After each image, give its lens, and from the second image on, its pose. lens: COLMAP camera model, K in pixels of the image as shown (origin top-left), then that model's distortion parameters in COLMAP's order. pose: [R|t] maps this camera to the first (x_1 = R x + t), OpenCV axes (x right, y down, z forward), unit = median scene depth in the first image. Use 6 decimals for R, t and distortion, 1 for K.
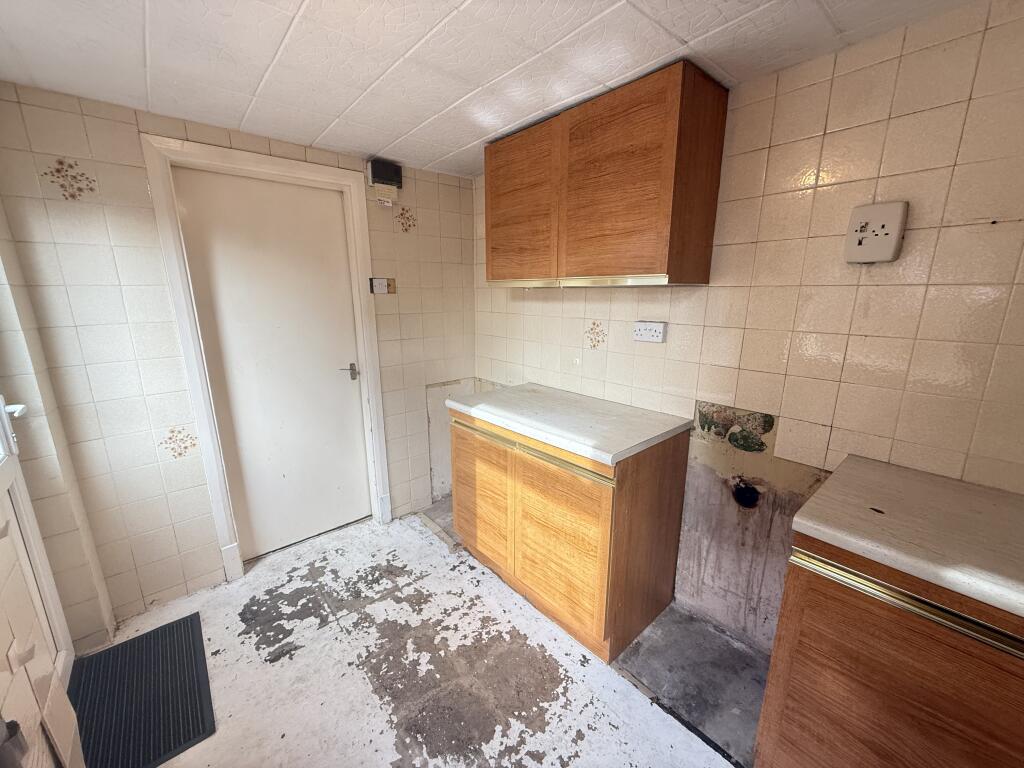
lens RADIAL K [[407.0, 0, 508.6], [0, 407.0, 386.1], [0, 0, 1]] dist [-0.000800, -0.000189]
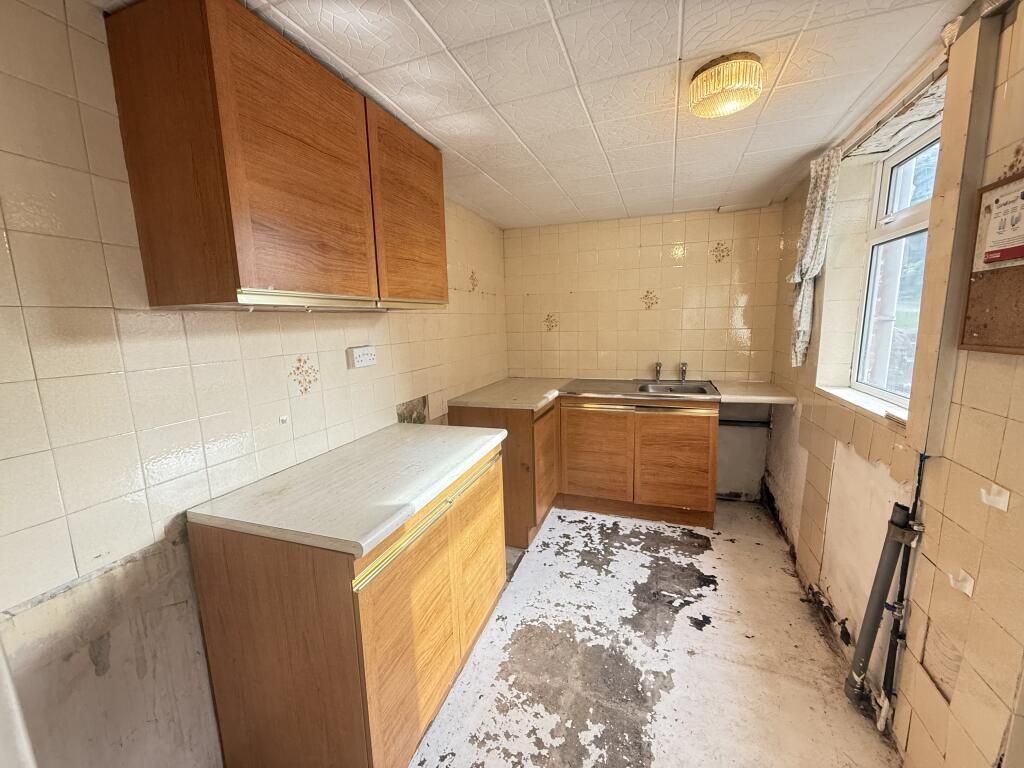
lens RADIAL K [[407.0, 0, 510.6], [0, 407.0, 386.1], [0, 0, 1]] dist [-0.000800, -0.000189]
pose [[-0.490837, -0.125643, 0.862144, -0.776037], [0.223293, 0.938355, 0.263876, -0.276021], [-0.842151, 0.322031, -0.432524, 1.281253]]
